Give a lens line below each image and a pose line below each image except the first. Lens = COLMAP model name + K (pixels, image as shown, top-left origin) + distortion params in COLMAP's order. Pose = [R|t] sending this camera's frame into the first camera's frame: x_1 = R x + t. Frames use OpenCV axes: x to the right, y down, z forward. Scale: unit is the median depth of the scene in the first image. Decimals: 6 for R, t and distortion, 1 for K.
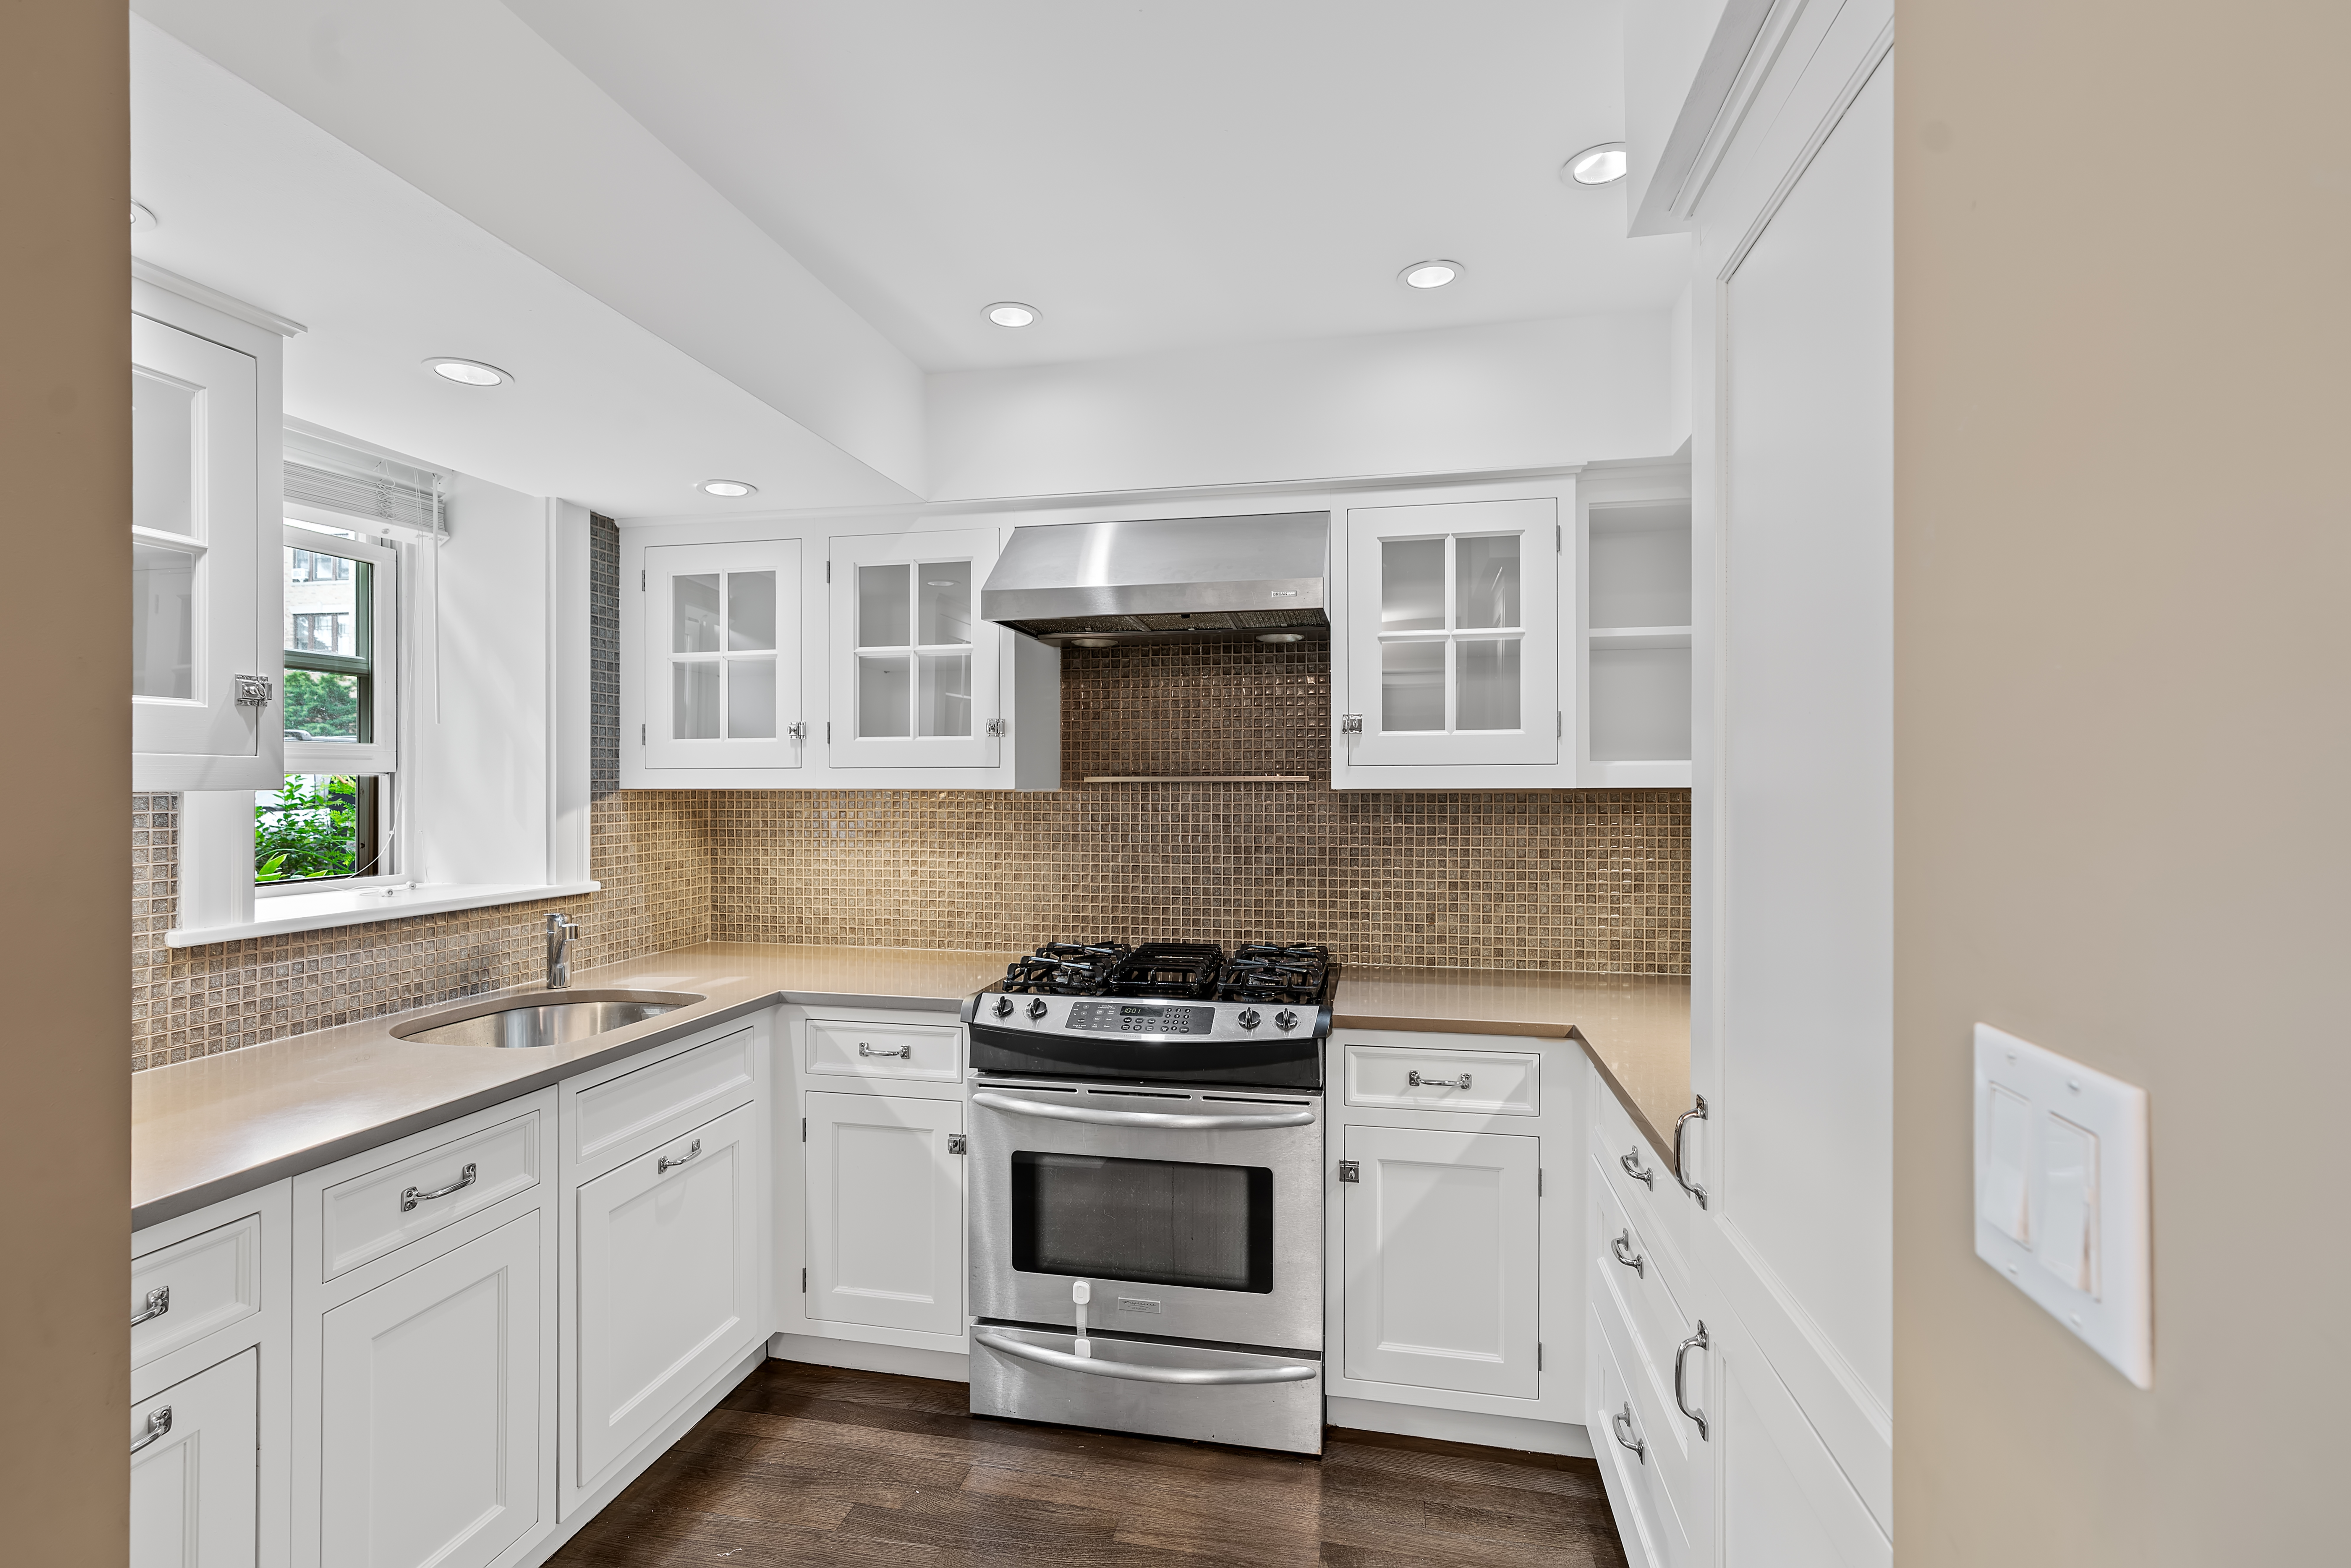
lens RADIAL K [[1052.1, 0, 1159.1], [0, 1052.1, 782.2], [0, 0, 1]] dist [-0.010477, 0.004186]
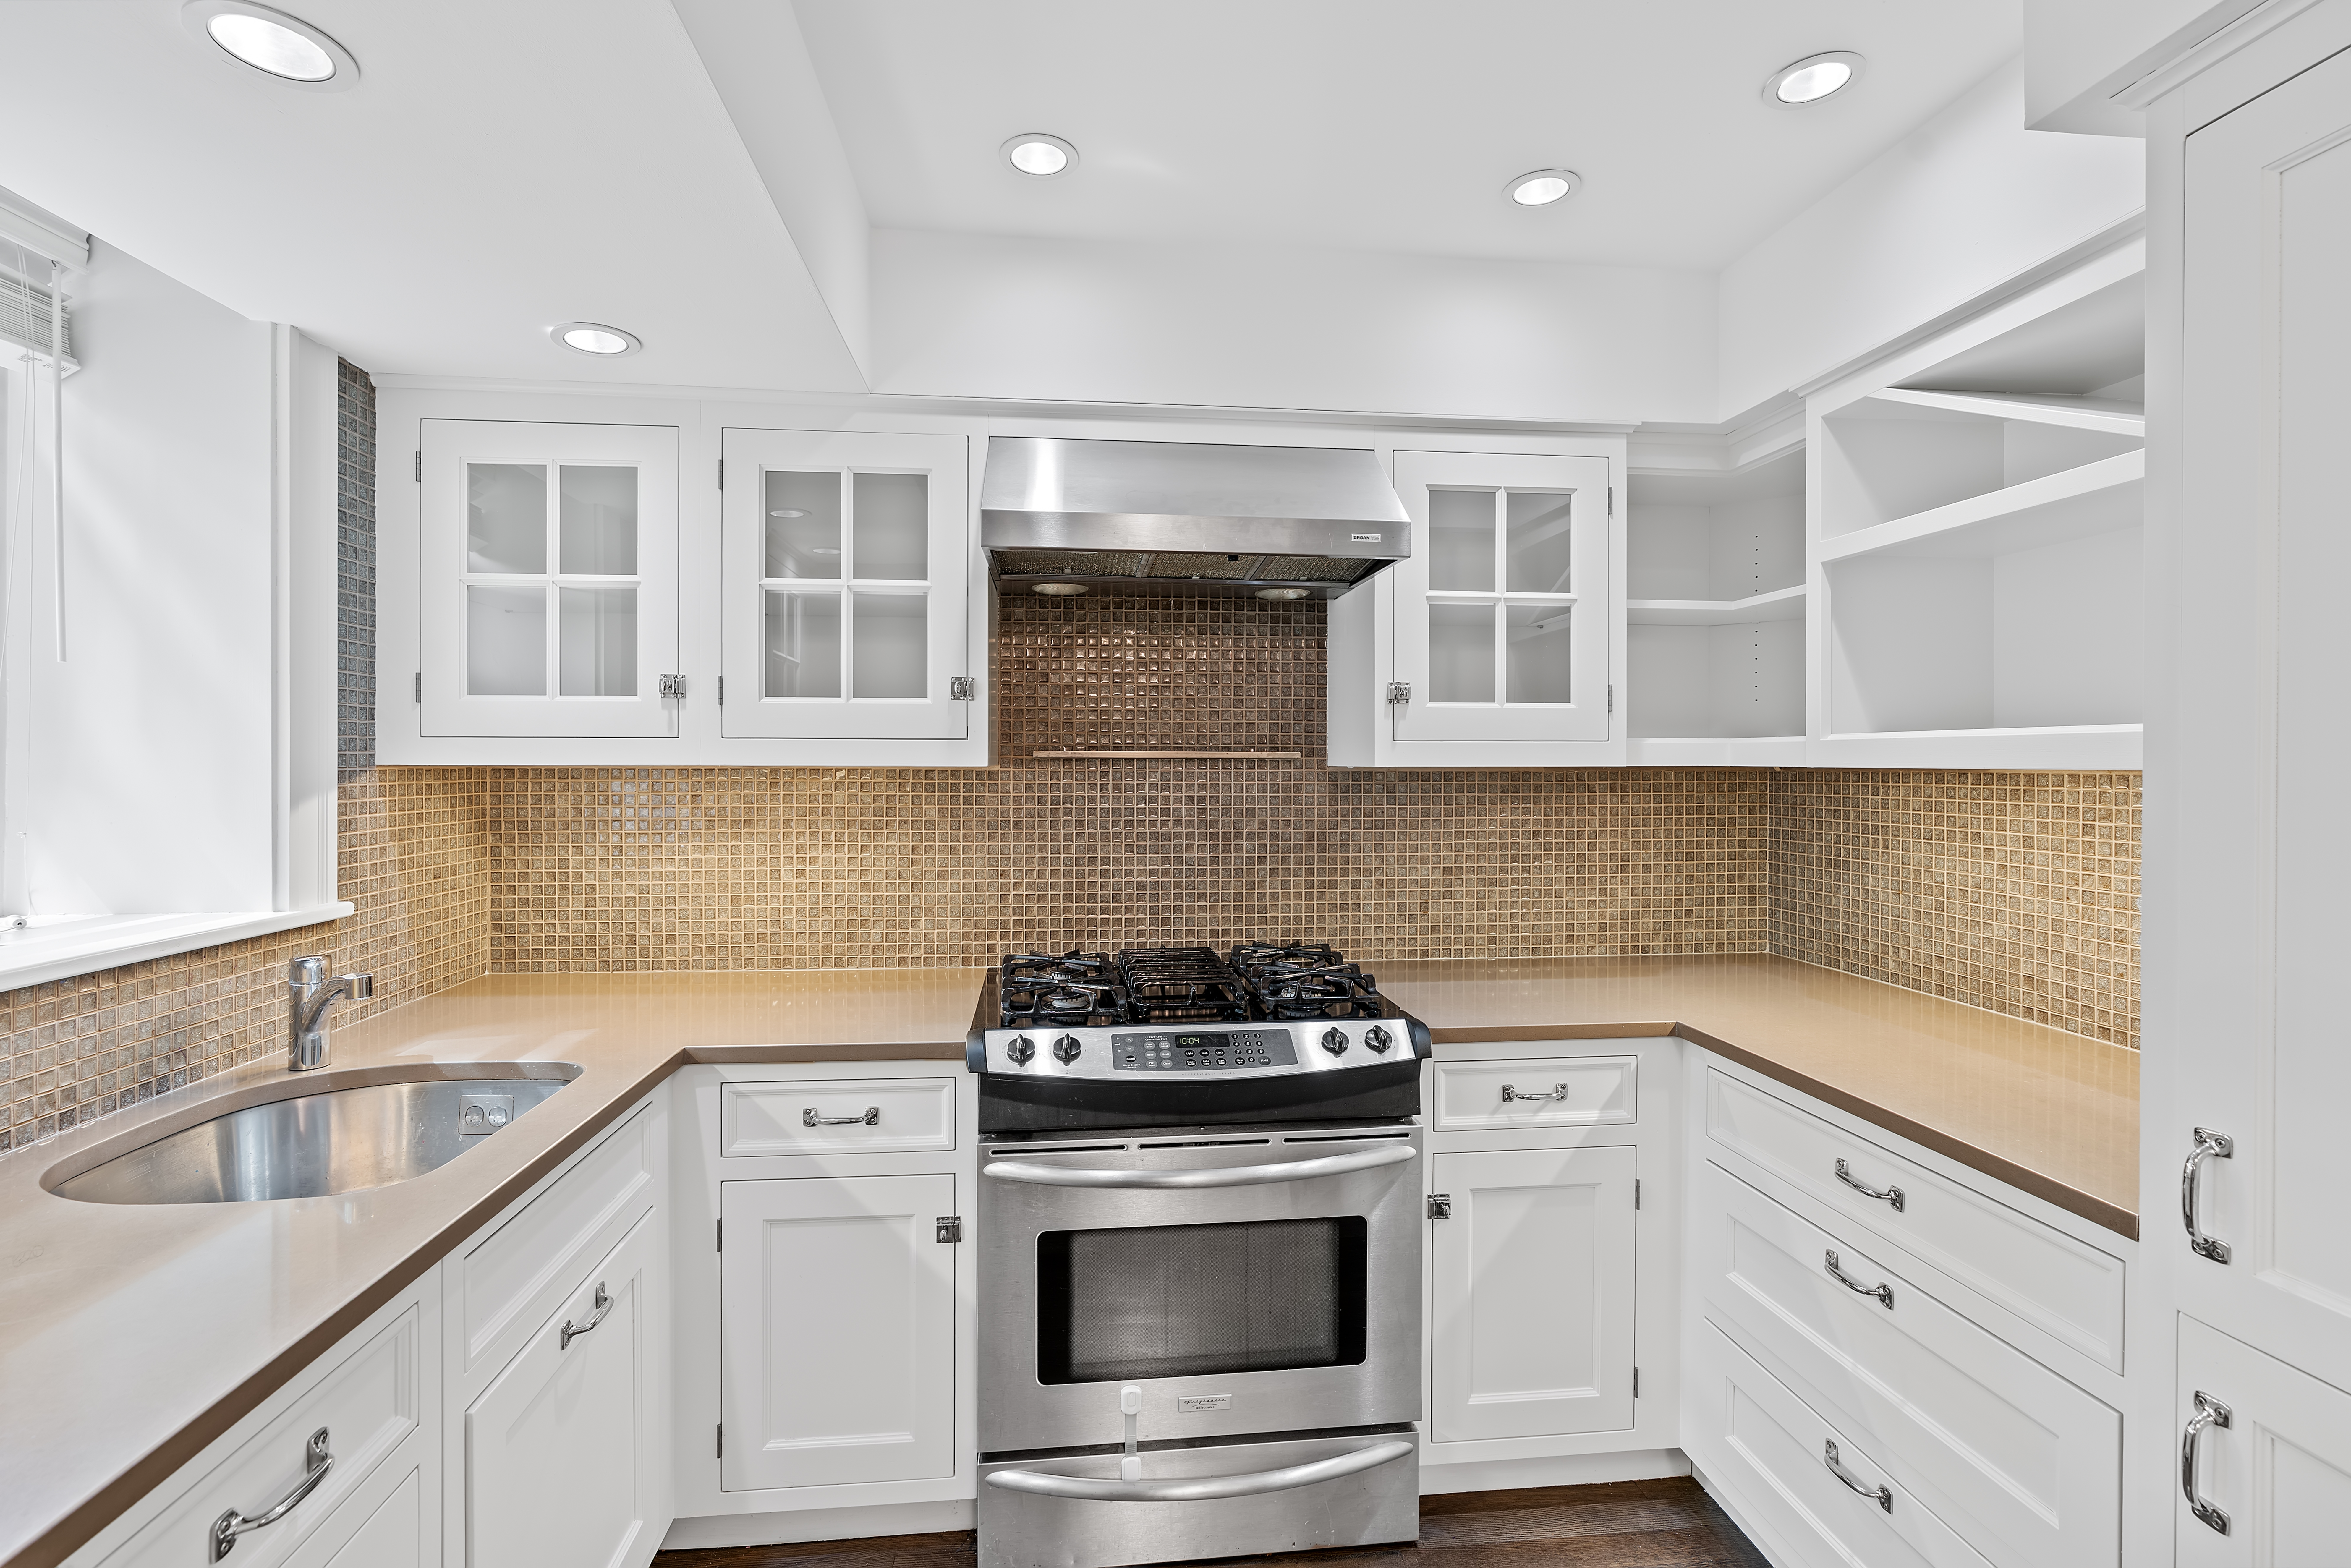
lens RADIAL K [[1052.1, 0, 1161.6], [0, 1052.1, 762.4], [0, 0, 1]] dist [-0.010477, 0.004186]
pose [[0.950994, 0.002193, 0.309201, -0.263172], [-0.003441, 0.999988, 0.003491, 0.000315], [-0.309189, -0.004384, 0.950990, 0.210064]]
